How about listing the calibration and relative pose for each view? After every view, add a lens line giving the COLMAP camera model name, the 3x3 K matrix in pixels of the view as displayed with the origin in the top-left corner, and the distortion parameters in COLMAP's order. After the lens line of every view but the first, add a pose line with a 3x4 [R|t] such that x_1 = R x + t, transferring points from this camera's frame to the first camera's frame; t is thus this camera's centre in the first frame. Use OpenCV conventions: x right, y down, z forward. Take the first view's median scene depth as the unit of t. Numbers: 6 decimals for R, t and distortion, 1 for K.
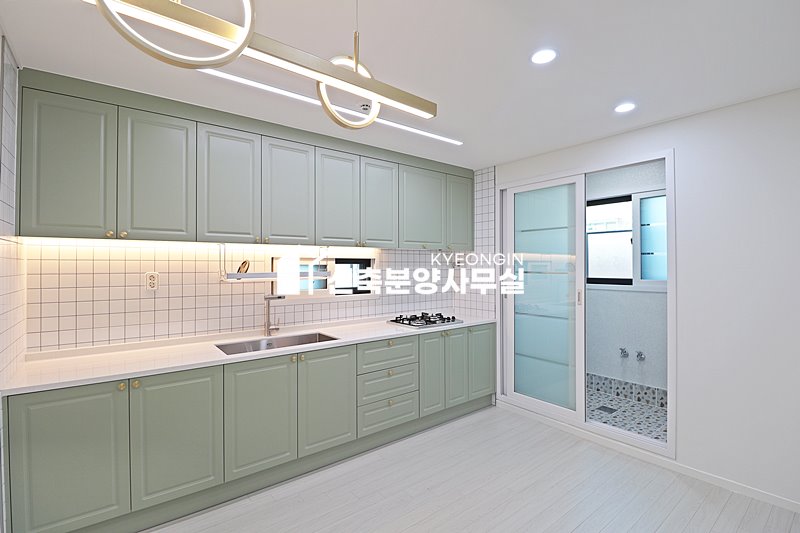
lens RADIAL K [[367.5, 0, 400.0], [0, 367.5, 266.5], [0, 0, 1]] dist [-0.000940, -0.014544]
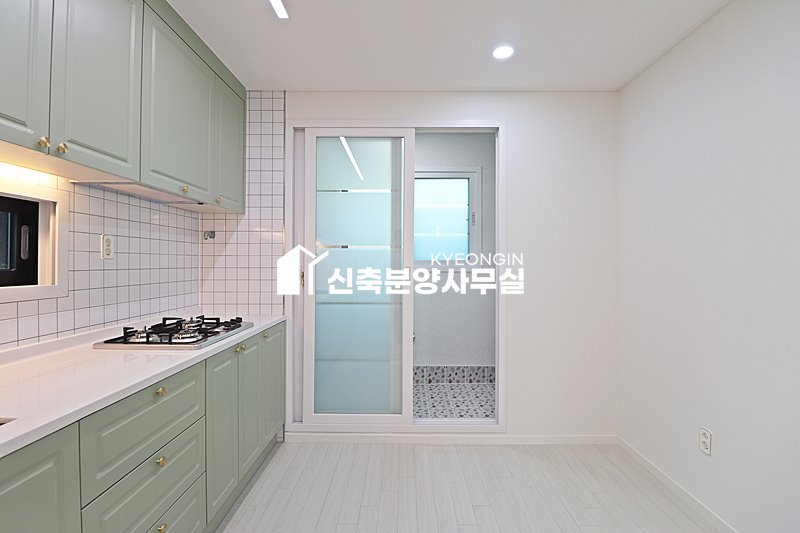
lens RADIAL K [[367.5, 0, 400.0], [0, 367.5, 266.5], [0, 0, 1]] dist [-0.000940, -0.014544]
pose [[0.620309, -0.001231, 0.784356, -0.162203], [-0.008885, 0.999924, 0.008597, 0.049991], [-0.784307, -0.012302, 0.620251, 0.459693]]
